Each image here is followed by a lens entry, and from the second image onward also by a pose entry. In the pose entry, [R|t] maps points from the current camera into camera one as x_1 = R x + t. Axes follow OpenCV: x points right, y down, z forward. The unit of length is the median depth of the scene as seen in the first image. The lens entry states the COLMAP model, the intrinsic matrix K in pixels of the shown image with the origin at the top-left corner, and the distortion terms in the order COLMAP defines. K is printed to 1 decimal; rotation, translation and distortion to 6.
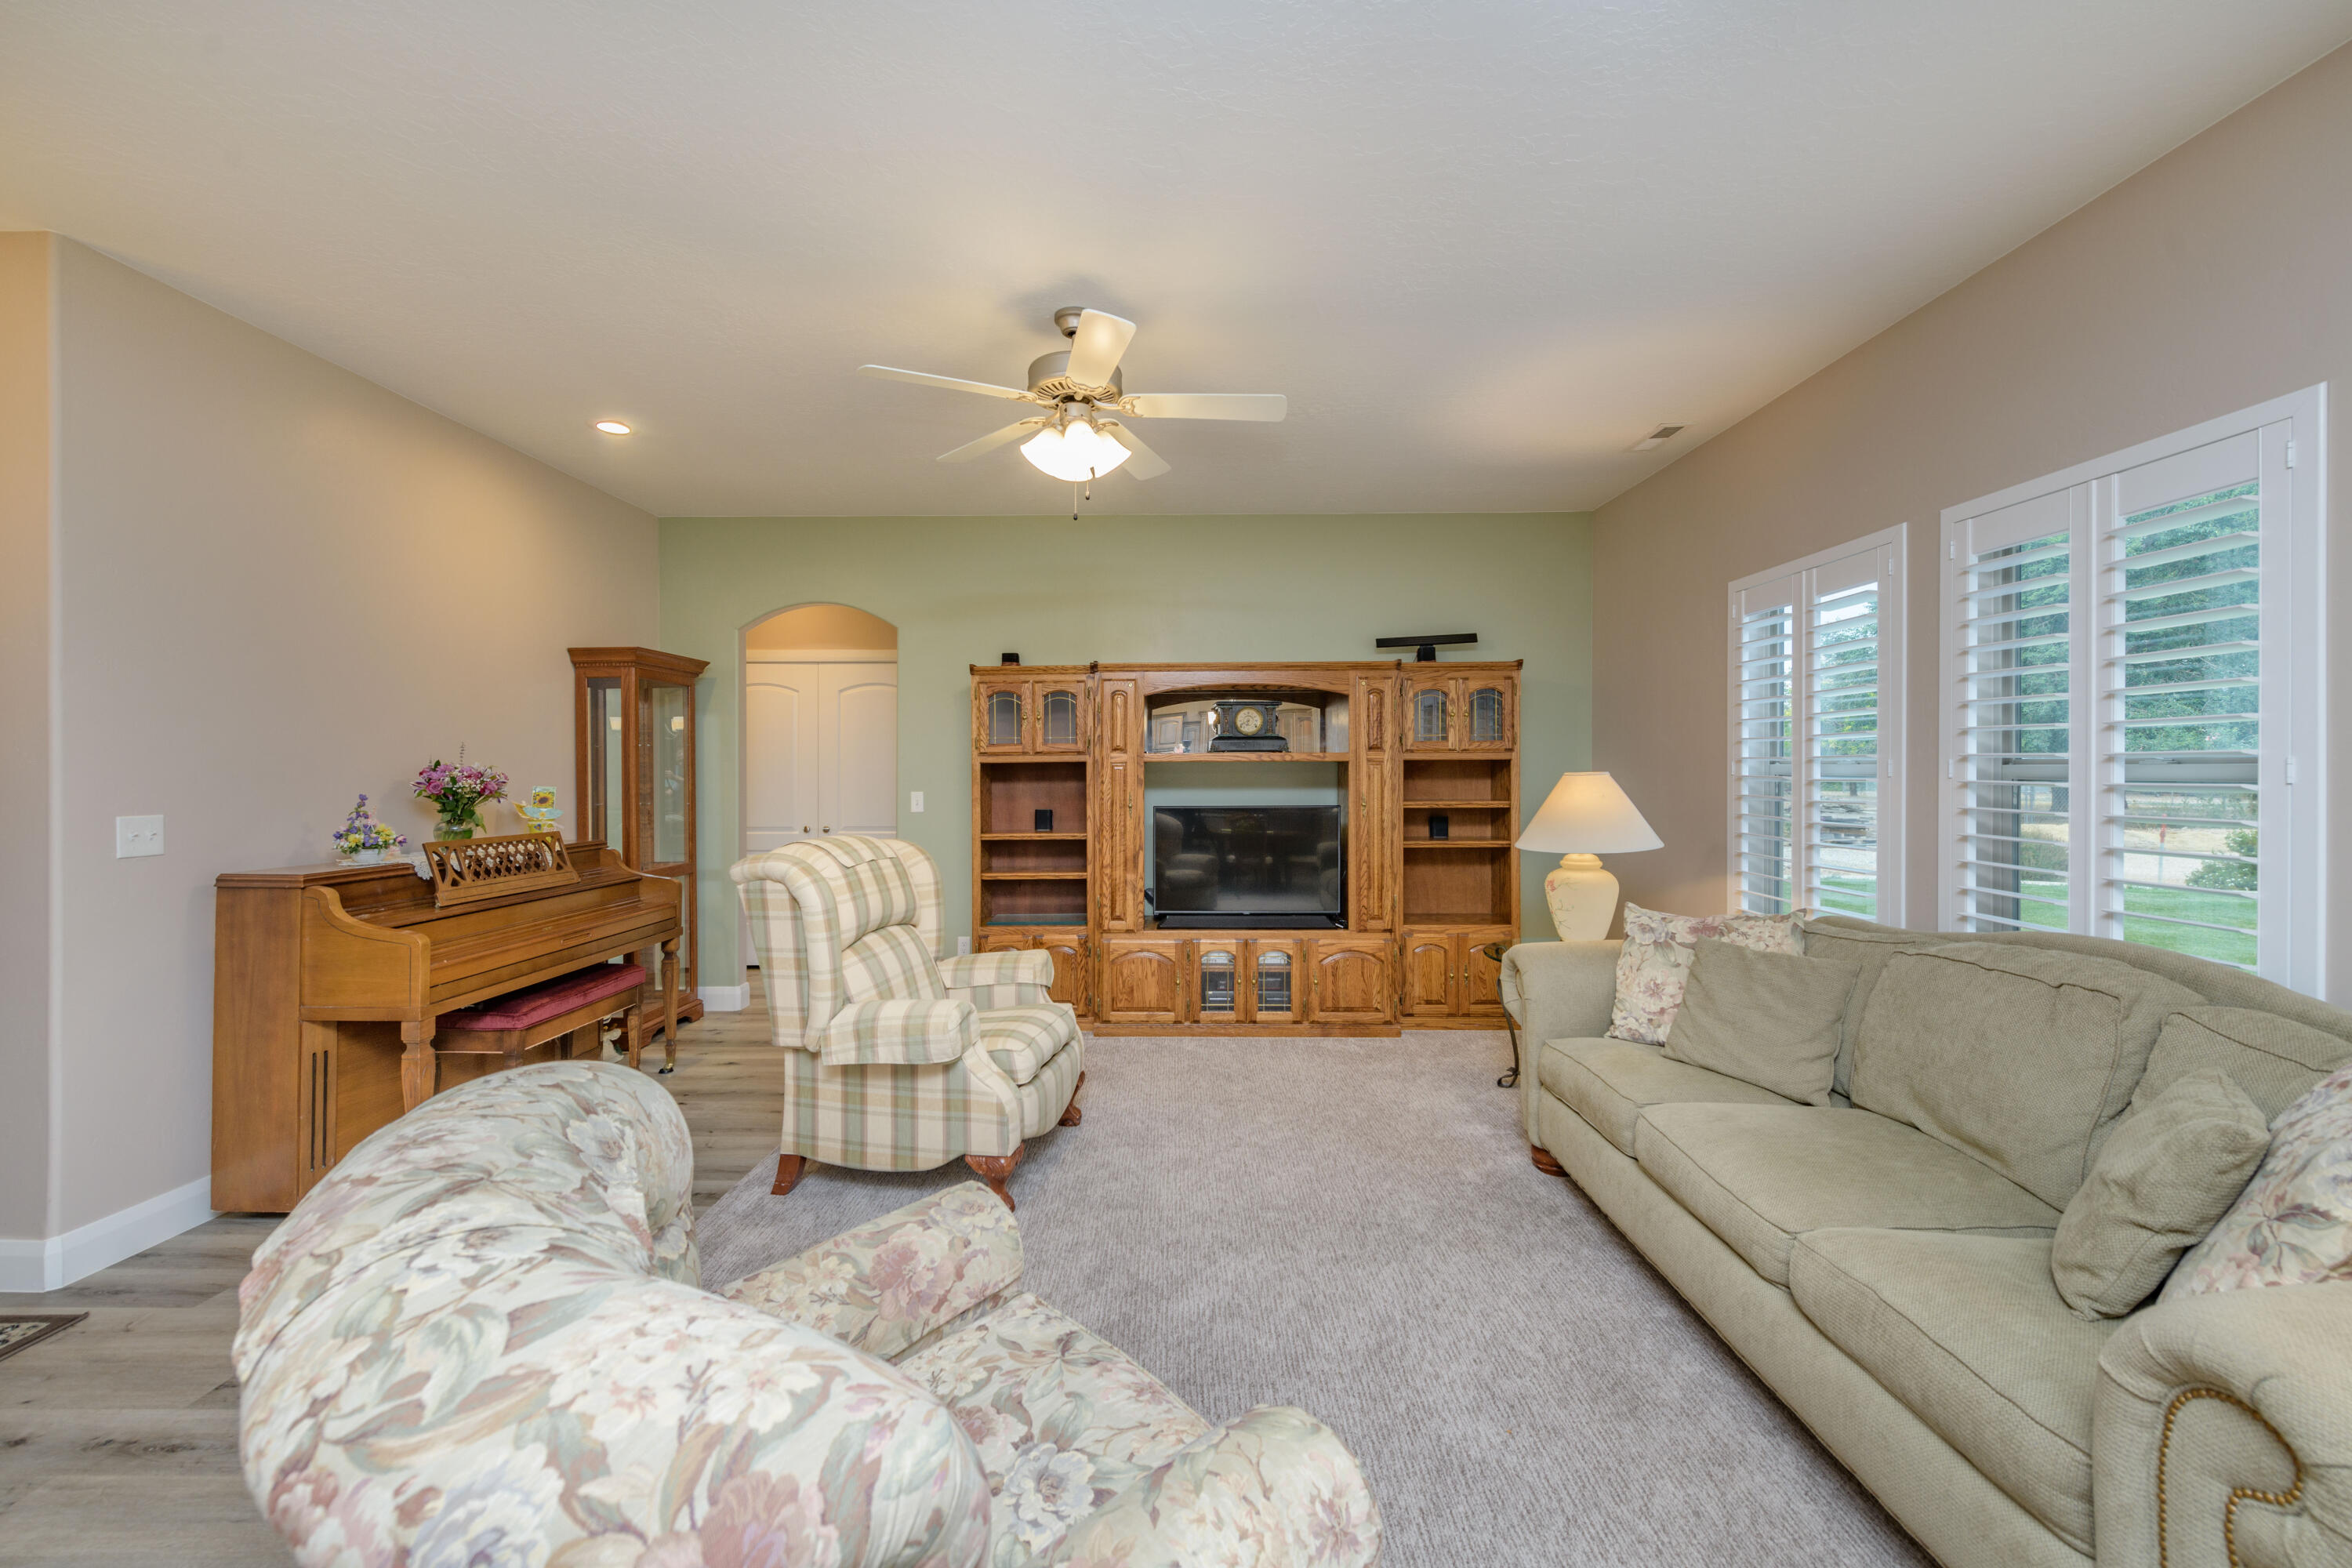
lens RADIAL K [[927.4, 0, 1173.2], [0, 927.4, 782.7], [0, 0, 1]] dist [0.006863, -0.001407]
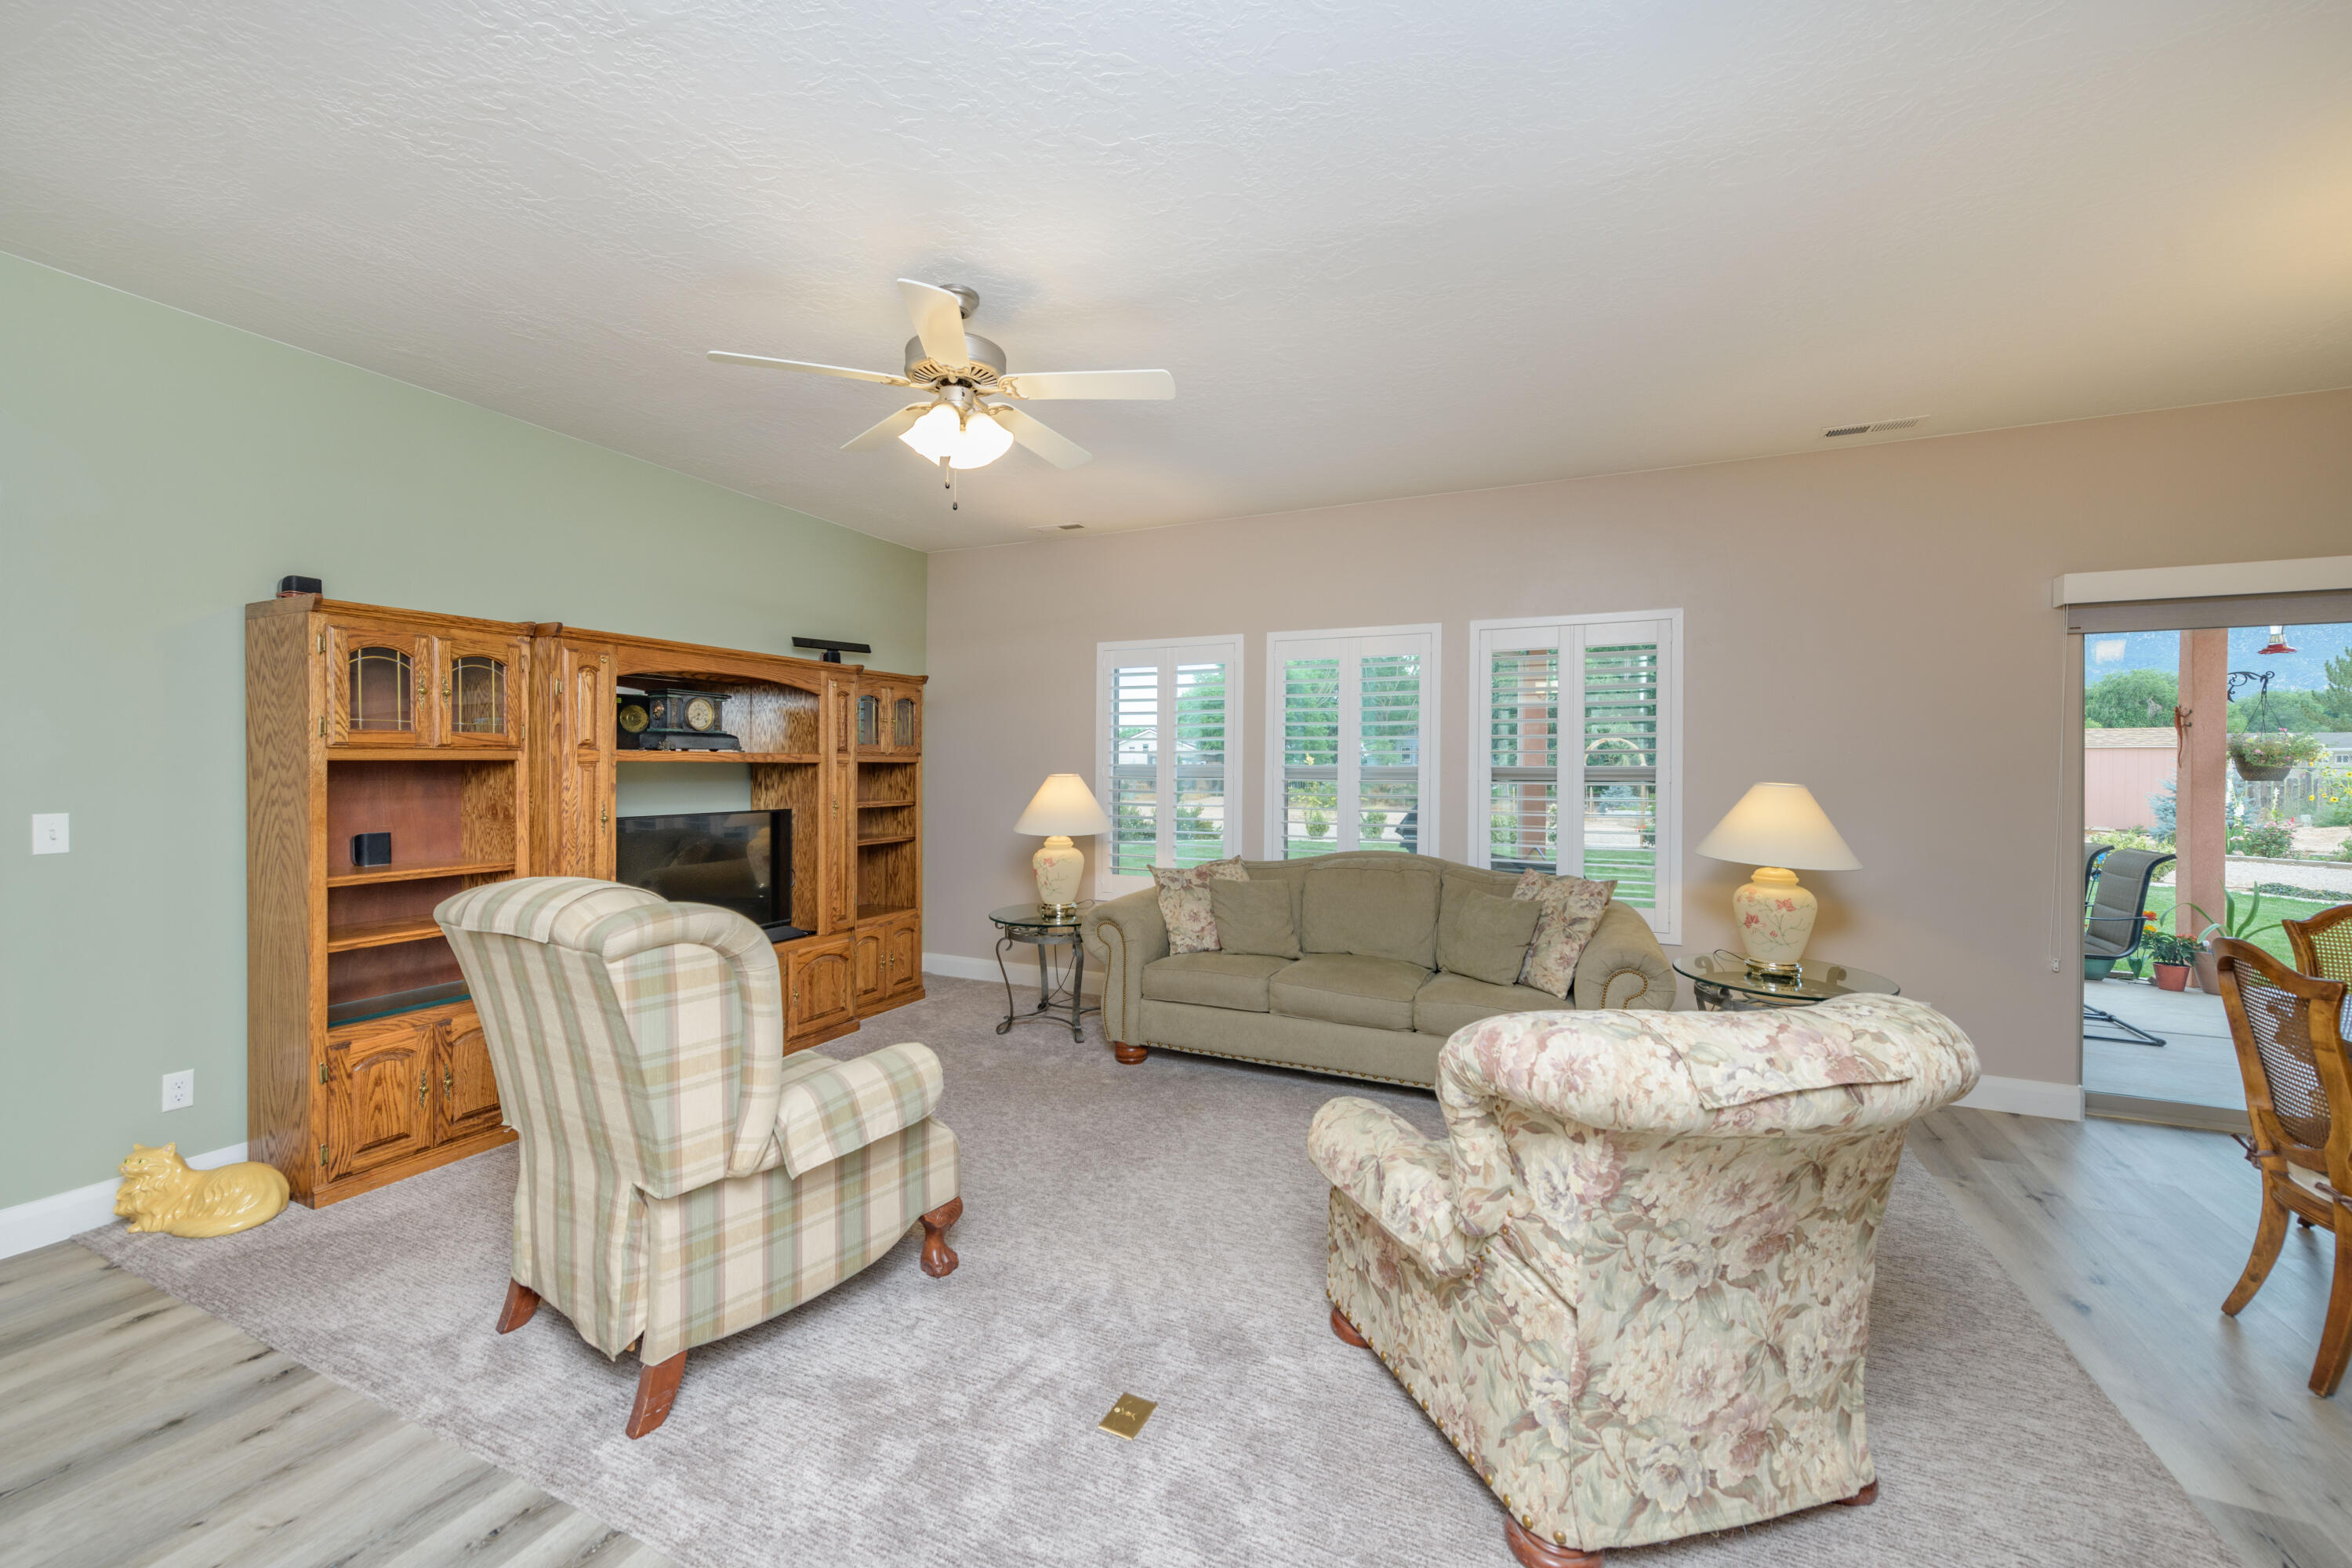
lens RADIAL K [[927.4, 0, 1180.2], [0, 927.4, 779.9], [0, 0, 1]] dist [0.006863, -0.001407]
pose [[0.398884, -0.008282, 0.916964, -0.554083], [0.007291, 0.999956, 0.005860, -0.007544], [-0.916973, 0.004348, 0.398927, 0.255199]]
